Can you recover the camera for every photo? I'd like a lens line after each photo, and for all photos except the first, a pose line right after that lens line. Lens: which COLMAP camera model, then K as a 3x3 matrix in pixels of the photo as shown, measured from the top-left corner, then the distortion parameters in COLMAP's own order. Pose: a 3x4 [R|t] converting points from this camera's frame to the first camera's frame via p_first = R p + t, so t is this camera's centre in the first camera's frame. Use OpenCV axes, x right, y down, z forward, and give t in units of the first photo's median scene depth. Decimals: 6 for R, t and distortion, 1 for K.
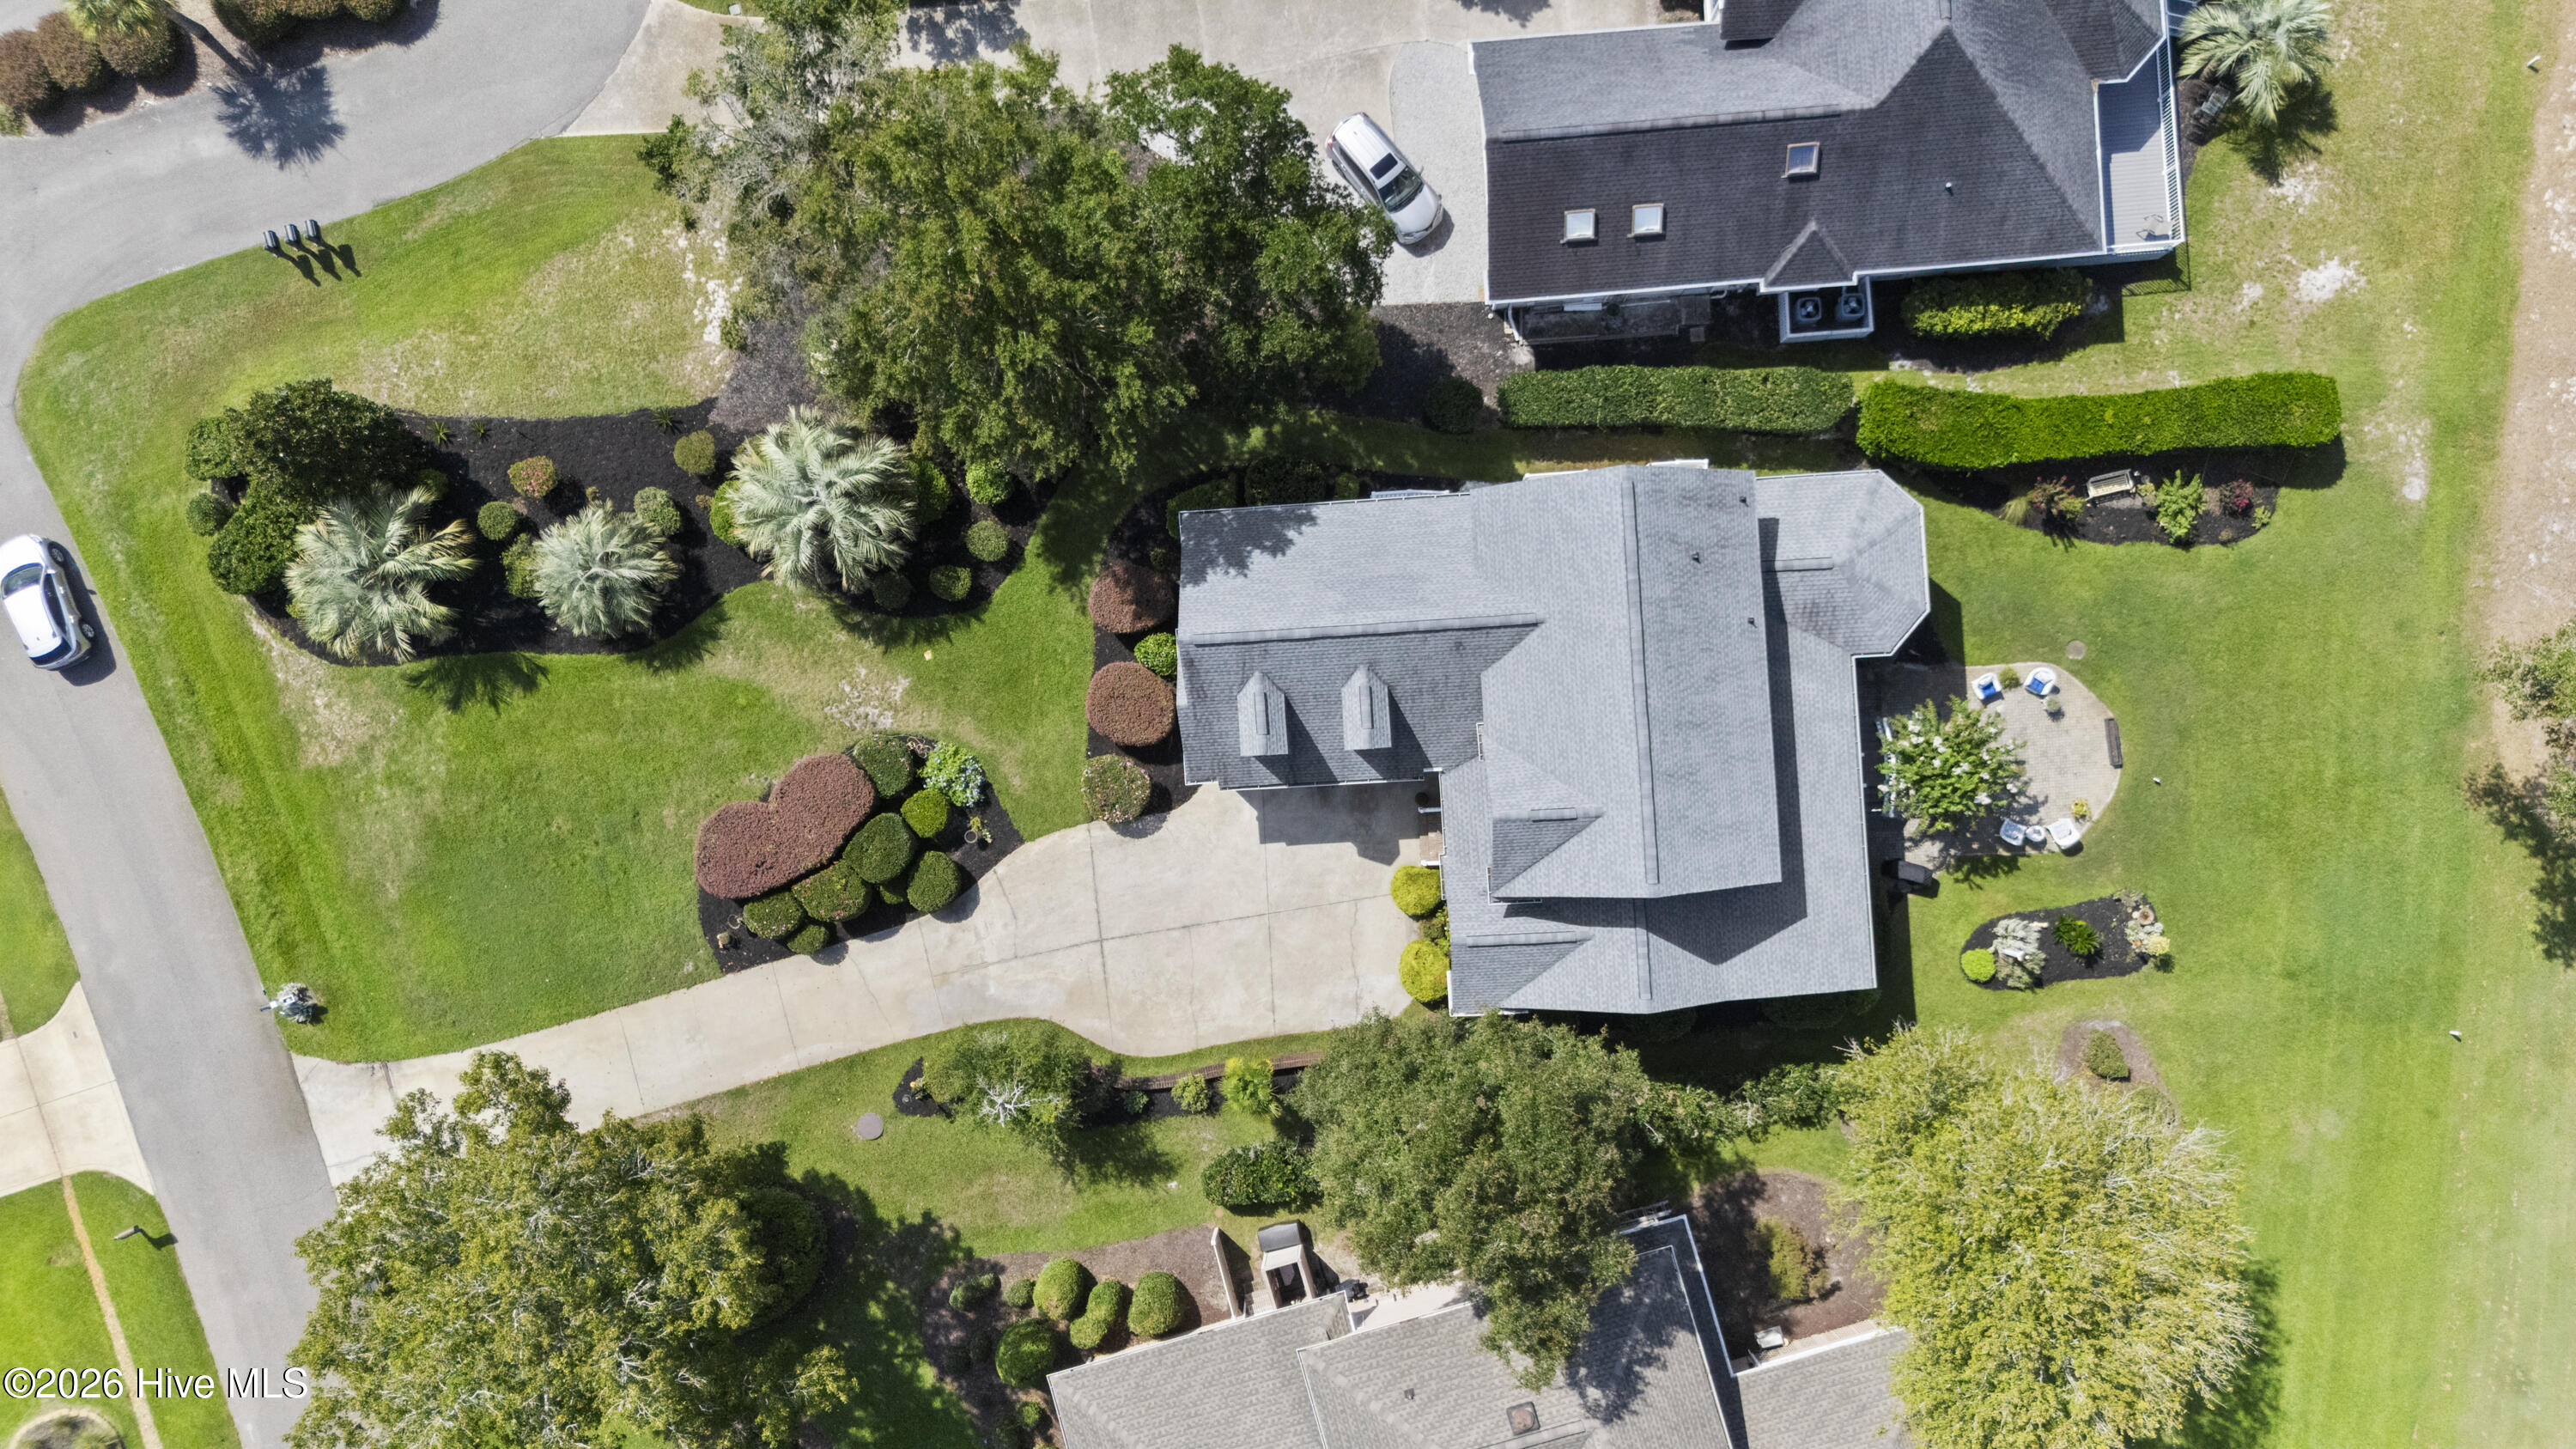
lens RADIAL K [[1879.3, 0, 1279.3], [0, 1879.3, 708.0], [0, 0, 1]] dist [0.119029, -0.231923]
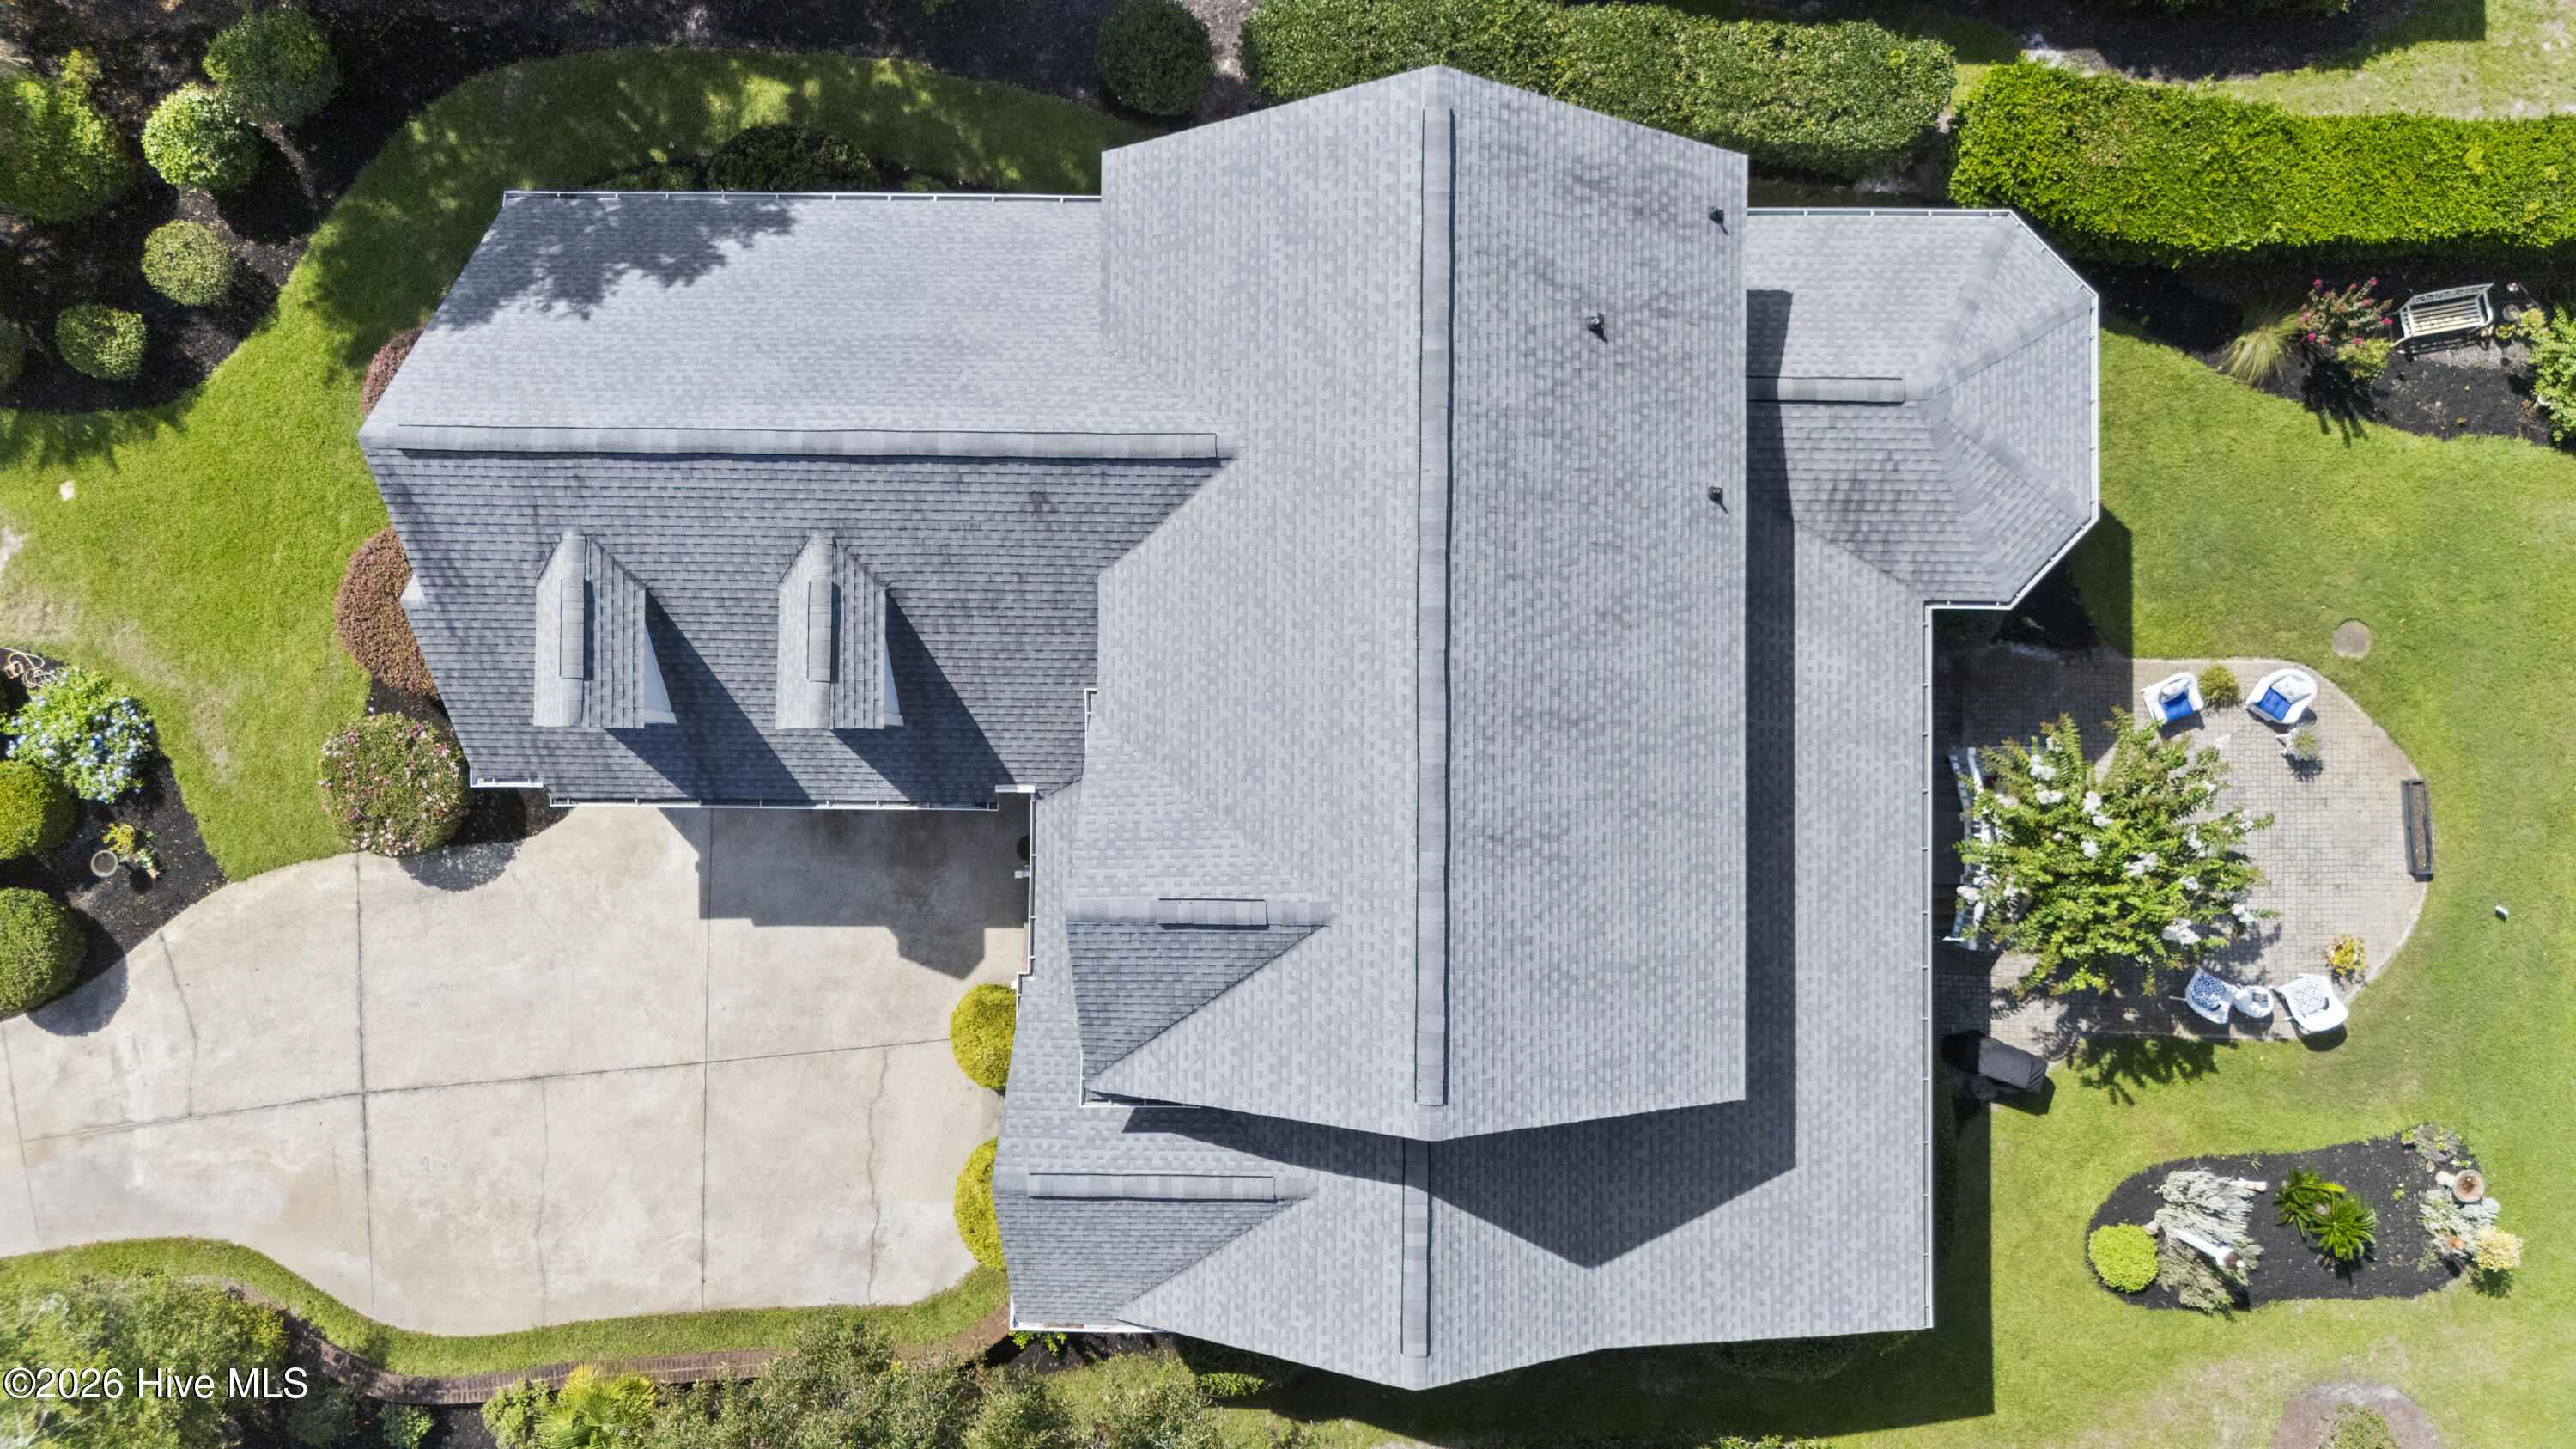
lens RADIAL K [[1884.3, 0, 1281.2], [0, 1884.3, 710.8], [0, 0, 1]] dist [0.077982, -0.076005]
pose [[0.997412, 0.069706, 0.017641, 0.129267], [-0.069504, 0.997512, -0.011803, 0.013793], [-0.018420, 0.010546, 0.999775, 0.503592]]
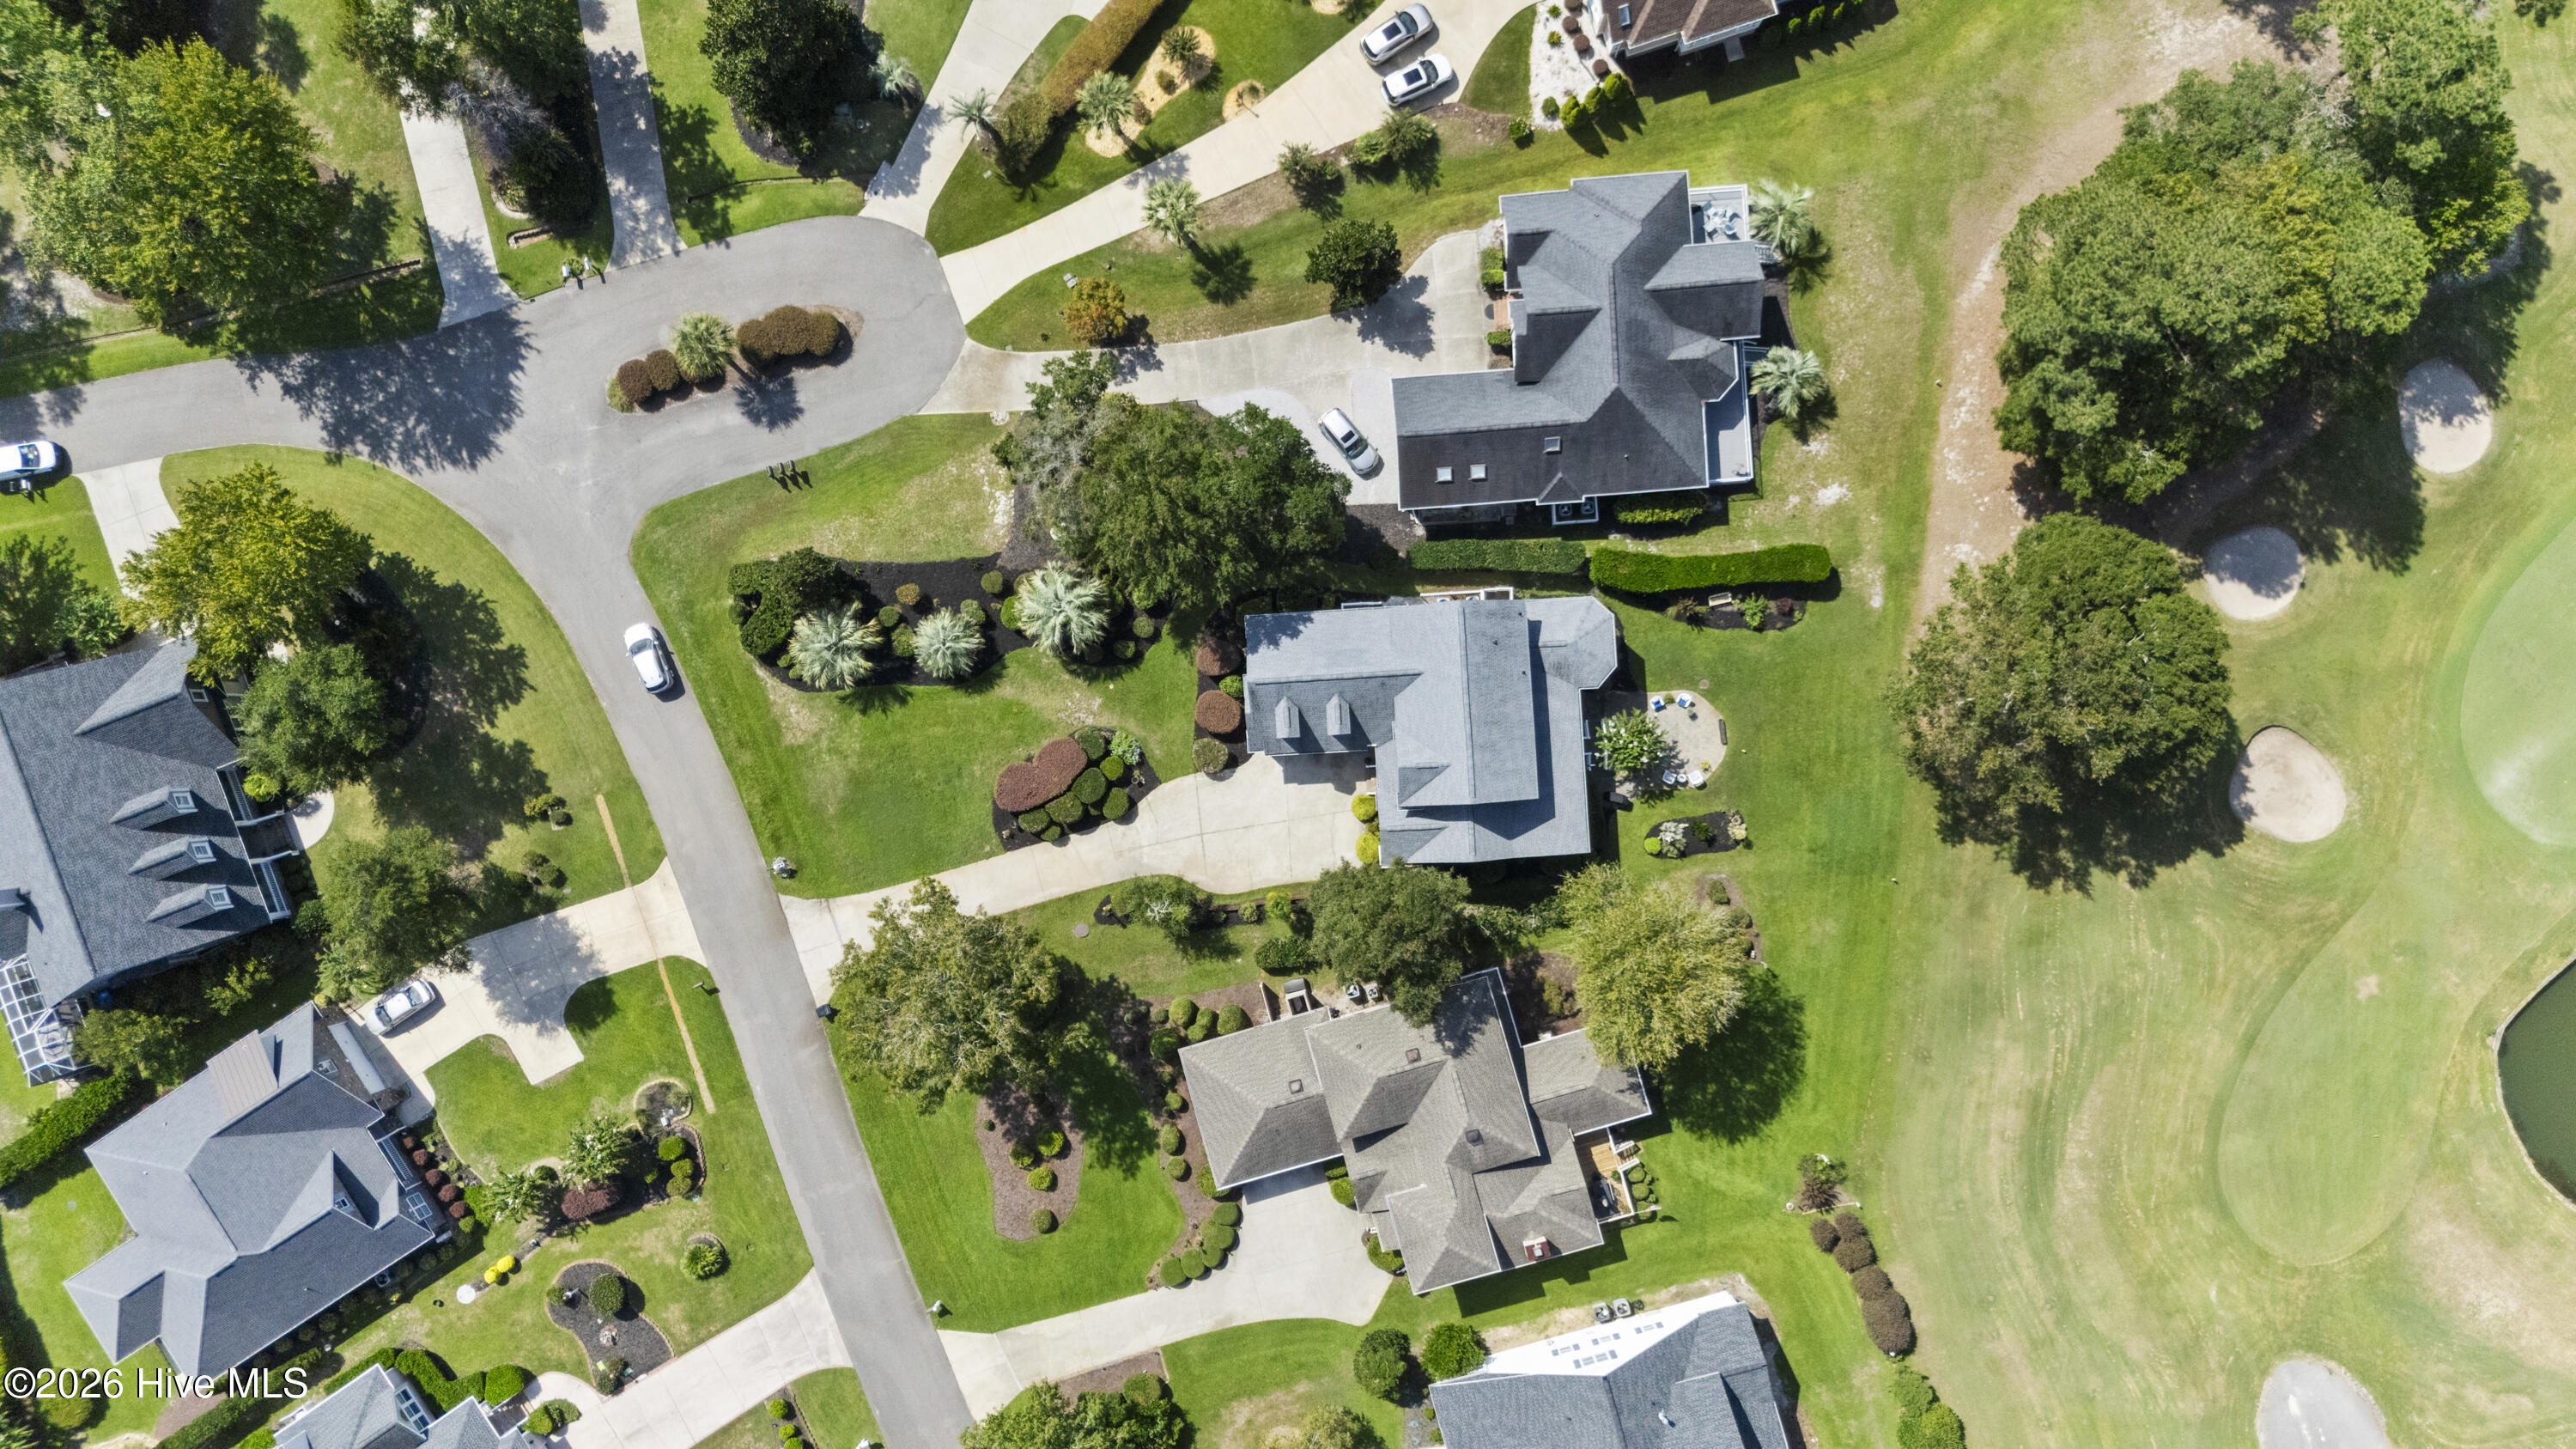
lens RADIAL K [[1879.3, 0, 1279.3], [0, 1879.3, 708.0], [0, 0, 1]] dist [0.119029, -0.231923]
pose [[0.999992, -0.000147, 0.004117, -0.023383], [0.000143, 1.000000, 0.000920, -0.007916], [-0.004117, -0.000919, 0.999991, -0.936909]]
